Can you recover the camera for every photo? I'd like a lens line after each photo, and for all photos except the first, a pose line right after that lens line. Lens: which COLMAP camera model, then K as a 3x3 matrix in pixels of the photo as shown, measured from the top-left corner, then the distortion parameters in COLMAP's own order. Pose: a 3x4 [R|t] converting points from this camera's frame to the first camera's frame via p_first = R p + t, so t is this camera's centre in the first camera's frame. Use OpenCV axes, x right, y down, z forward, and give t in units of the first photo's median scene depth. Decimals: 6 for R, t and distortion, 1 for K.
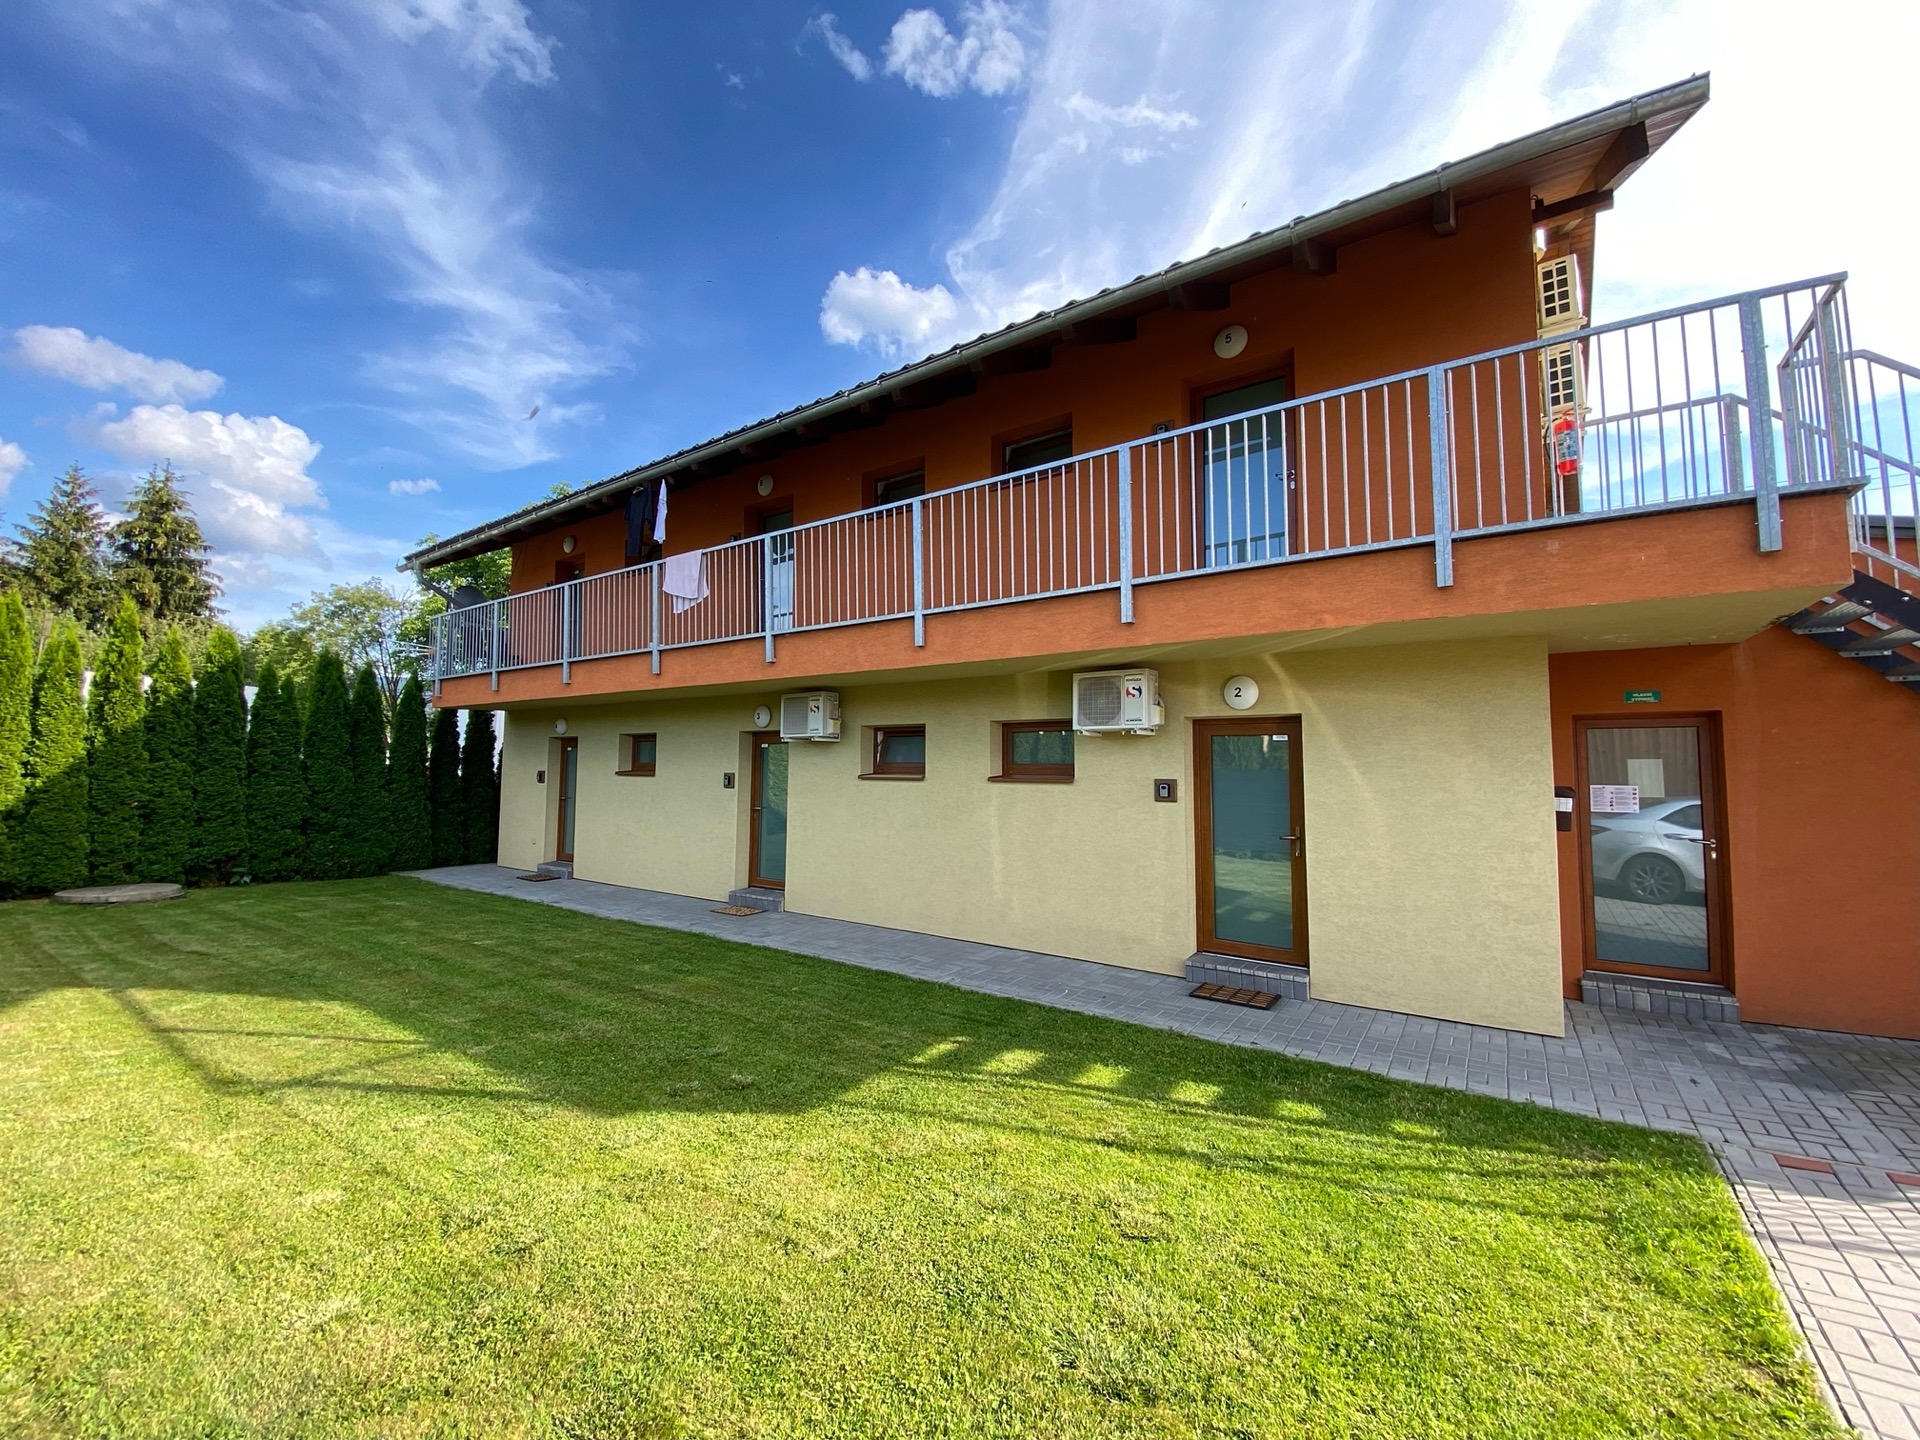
lens RADIAL K [[786.3, 0, 969.8], [0, 786.3, 720.9], [0, 0, 1]] dist [-0.021262, -0.000346]
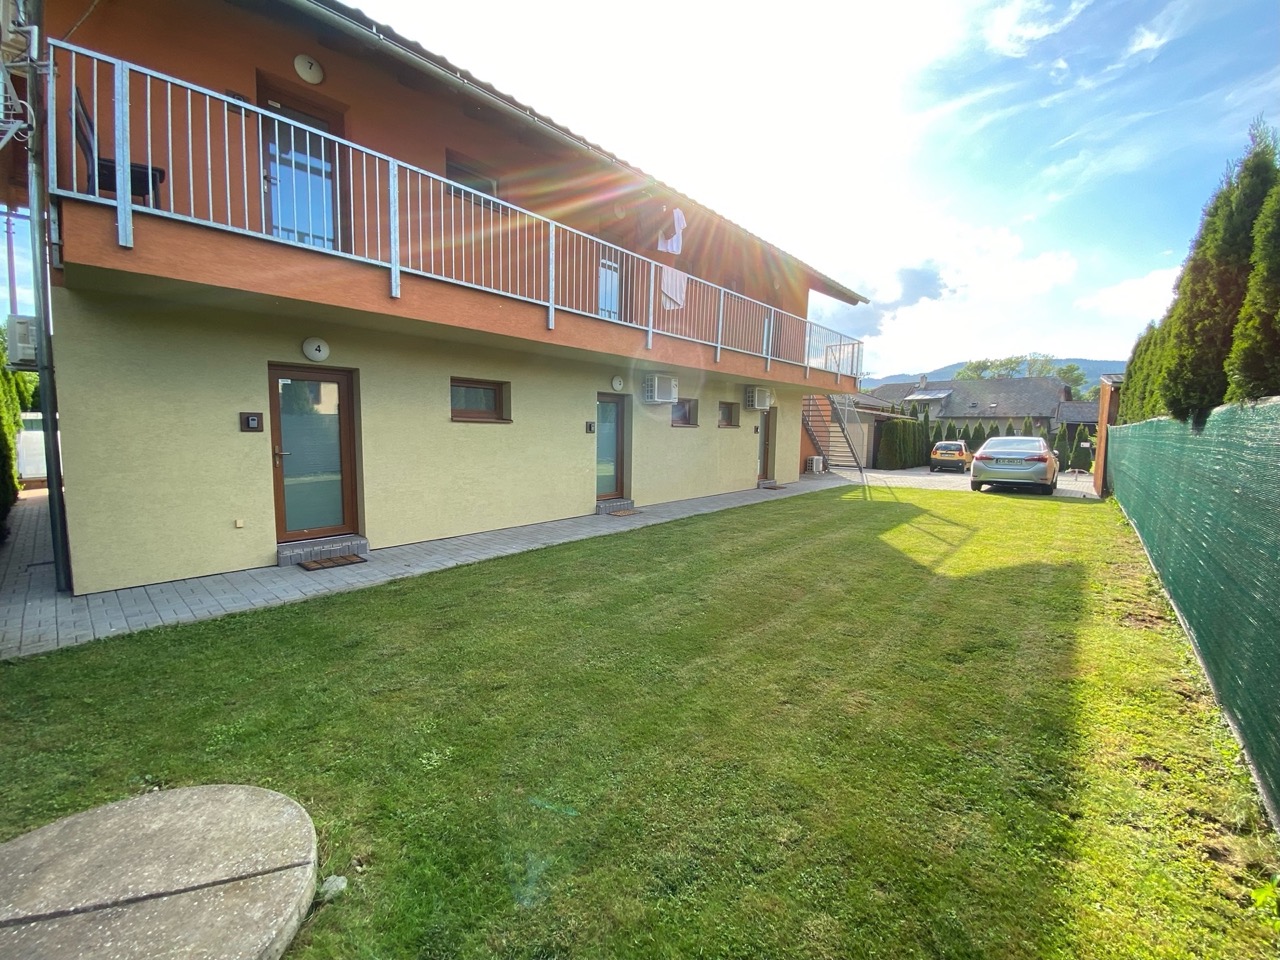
lens RADIAL K [[514.0, 0, 640.0], [0, 514.0, 480.0], [0, 0, 1]] dist [-0.046610, 0.000345]
pose [[0.126515, -0.121218, 0.984530, -1.061869], [-0.098996, 0.986008, 0.134121, 0.036379], [-0.987013, -0.114433, 0.112744, 0.735401]]
